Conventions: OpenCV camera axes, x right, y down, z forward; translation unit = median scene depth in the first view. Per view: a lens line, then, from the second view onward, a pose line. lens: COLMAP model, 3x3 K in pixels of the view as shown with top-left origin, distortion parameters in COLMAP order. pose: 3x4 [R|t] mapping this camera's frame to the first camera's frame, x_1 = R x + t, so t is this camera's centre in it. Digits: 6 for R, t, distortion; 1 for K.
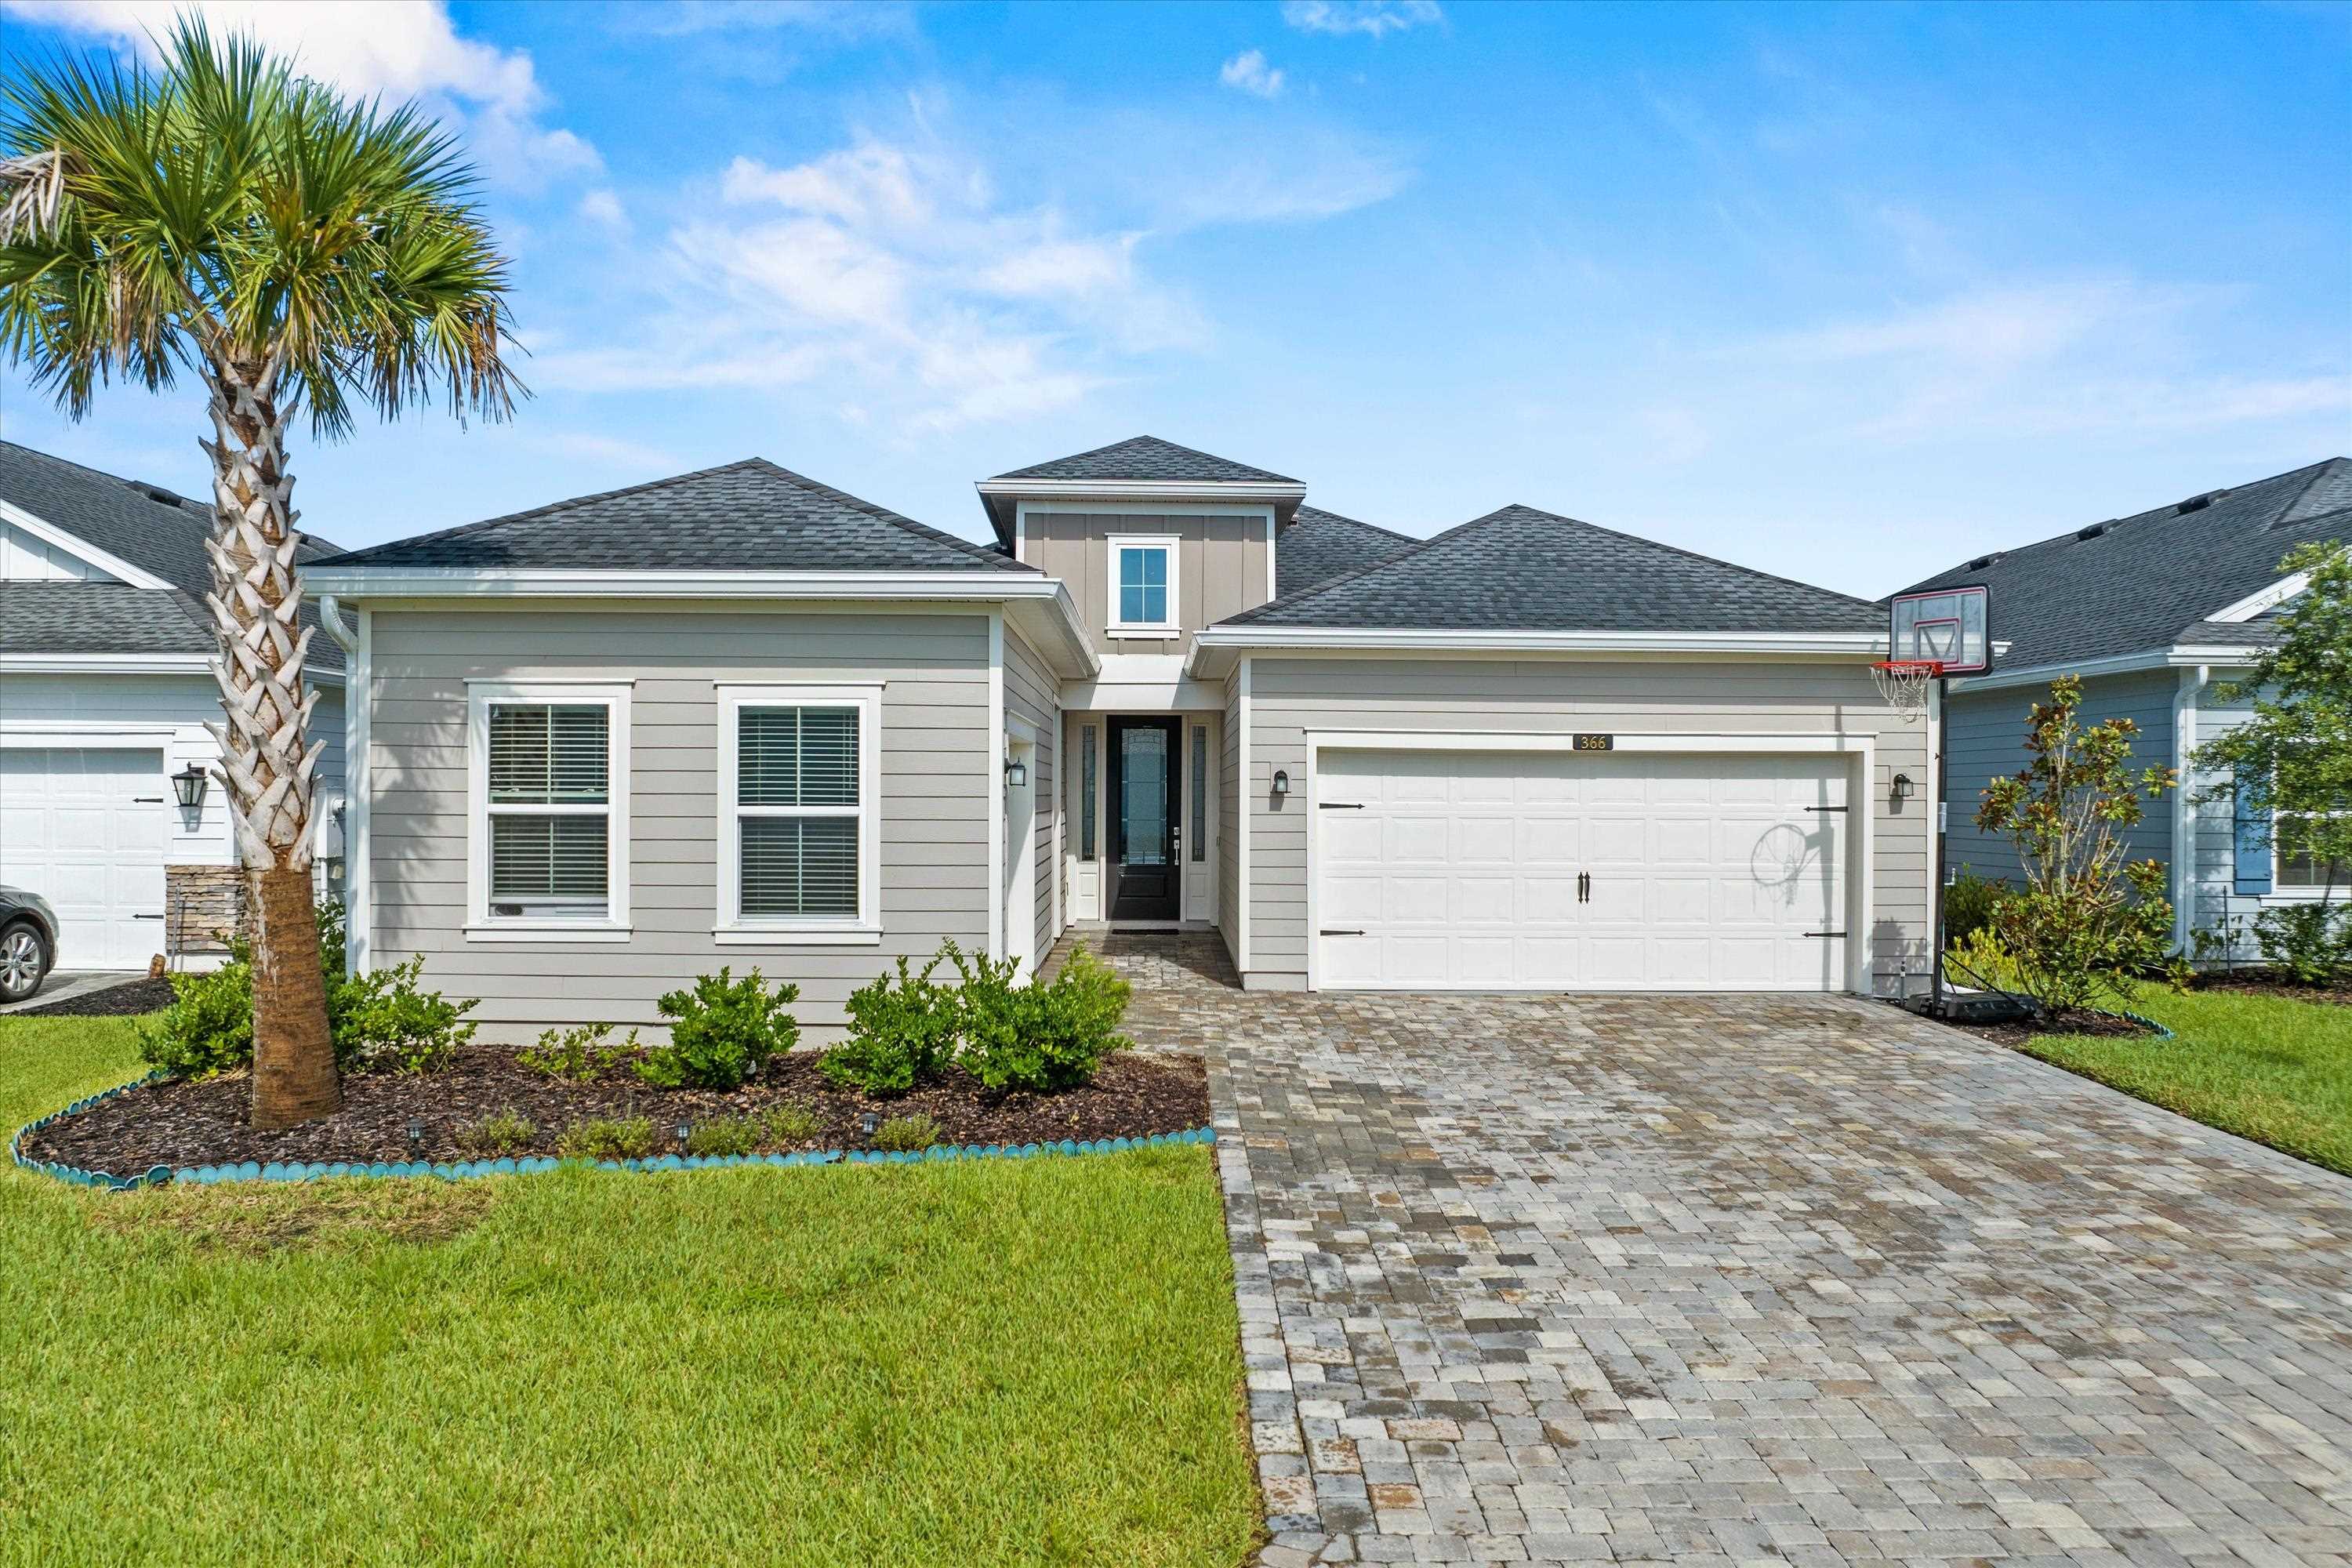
lens RADIAL K [[1650.0, 0, 1176.0], [0, 1650.0, 784.0], [0, 0, 1]] dist [-0.006587, -0.001529]
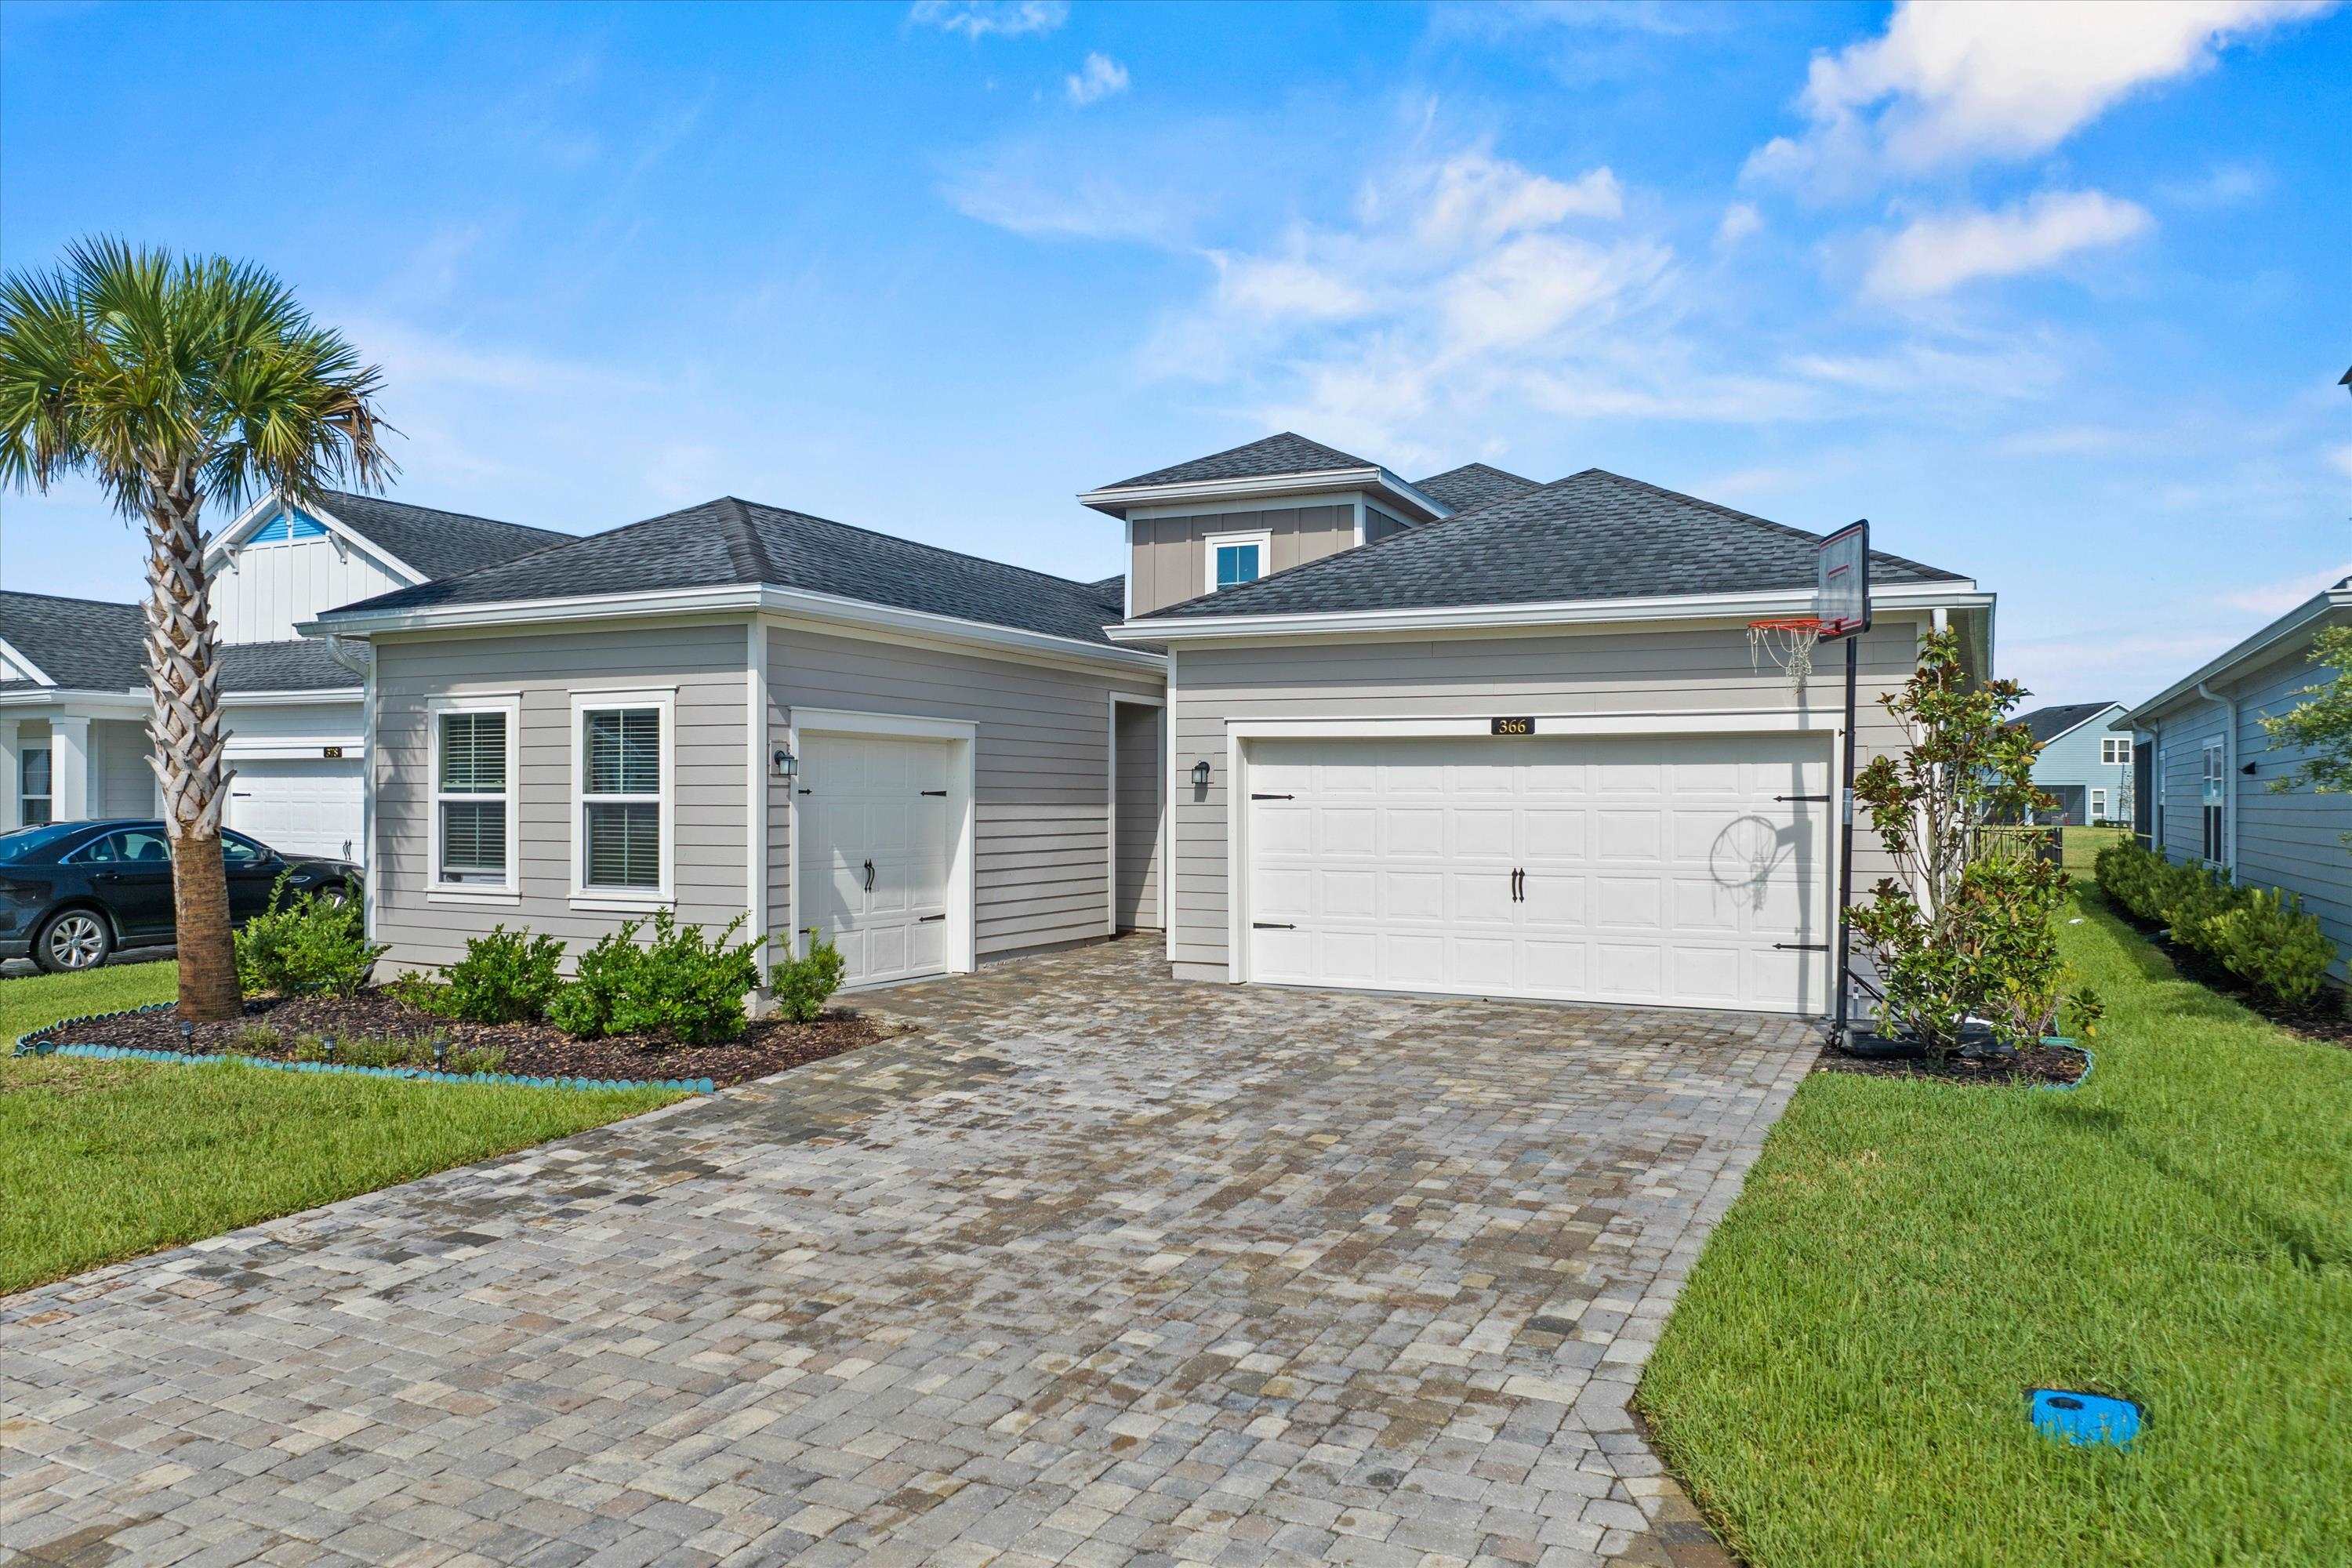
lens RADIAL K [[1651.3, 0, 1177.1], [0, 1651.3, 797.2], [0, 0, 1]] dist [-0.026990, -0.000210]
pose [[0.891209, -0.003418, -0.453581, 0.525417], [0.004321, 0.999990, 0.000955, 0.013097], [0.453573, -0.002811, 0.891215, 0.105709]]
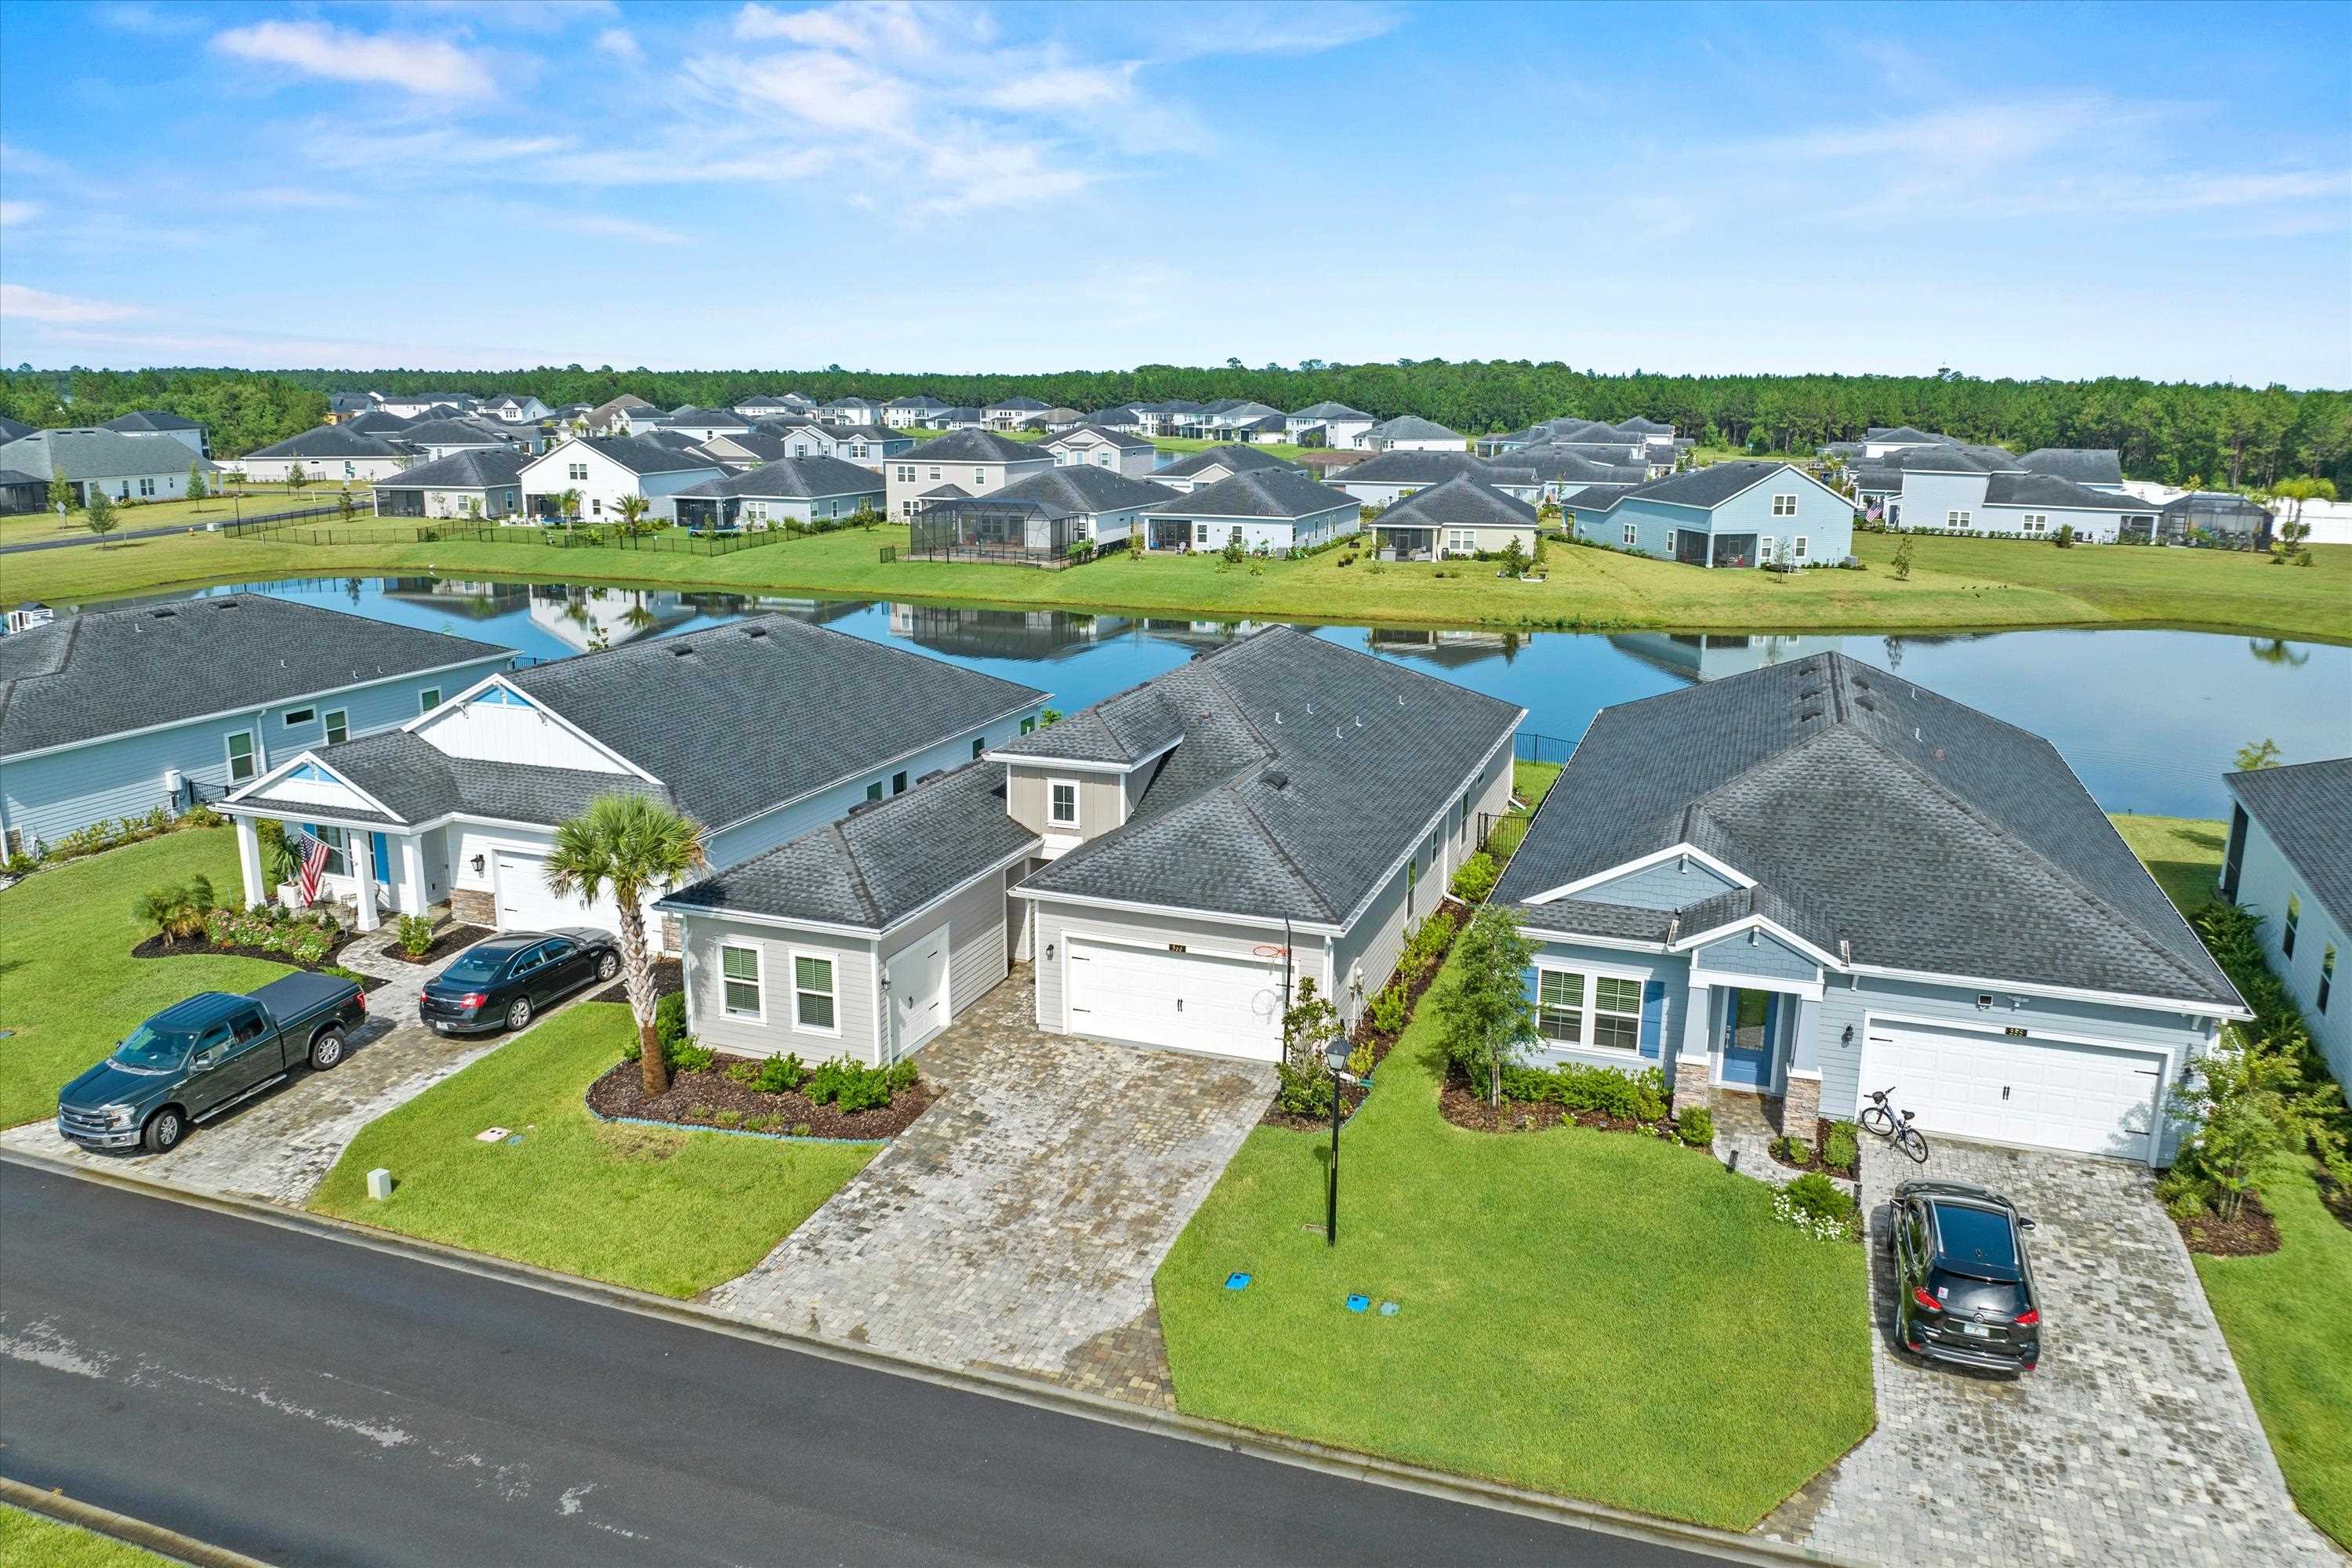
lens RADIAL K [[1650.0, 0, 1176.0], [0, 1650.0, 784.0], [0, 0, 1]] dist [-0.006587, -0.001529]
pose [[0.935014, 0.088032, -0.343509, 1.055773], [-0.002857, 0.970535, 0.240945, -0.826422], [0.354599, -0.224306, 0.907715, -1.049740]]
